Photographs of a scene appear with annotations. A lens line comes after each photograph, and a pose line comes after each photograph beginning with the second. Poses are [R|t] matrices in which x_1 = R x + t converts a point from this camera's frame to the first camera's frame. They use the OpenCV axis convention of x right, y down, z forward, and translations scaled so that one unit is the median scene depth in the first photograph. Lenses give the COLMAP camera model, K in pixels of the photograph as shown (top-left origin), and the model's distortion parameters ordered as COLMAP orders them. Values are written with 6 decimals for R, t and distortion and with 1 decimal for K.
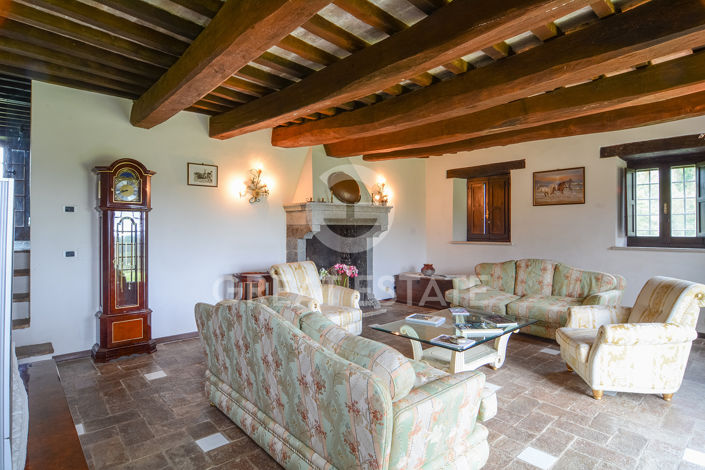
lens RADIAL K [[381.9, 0, 349.7], [0, 381.9, 231.0], [0, 0, 1]] dist [-0.001459, -0.000348]
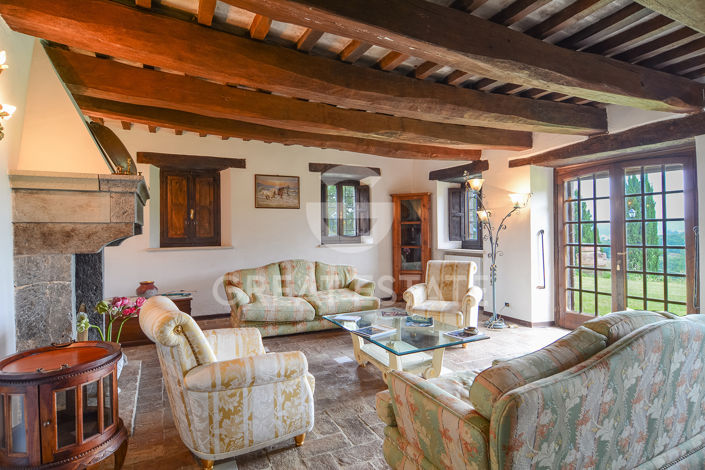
lens RADIAL K [[381.9, 0, 349.8], [0, 381.9, 233.9], [0, 0, 1]] dist [-0.001459, -0.000348]
pose [[0.258010, -0.009853, 0.966092, -0.454756], [0.012394, 0.999899, 0.006888, -0.002178], [-0.966063, 0.010197, 0.258107, 0.553138]]
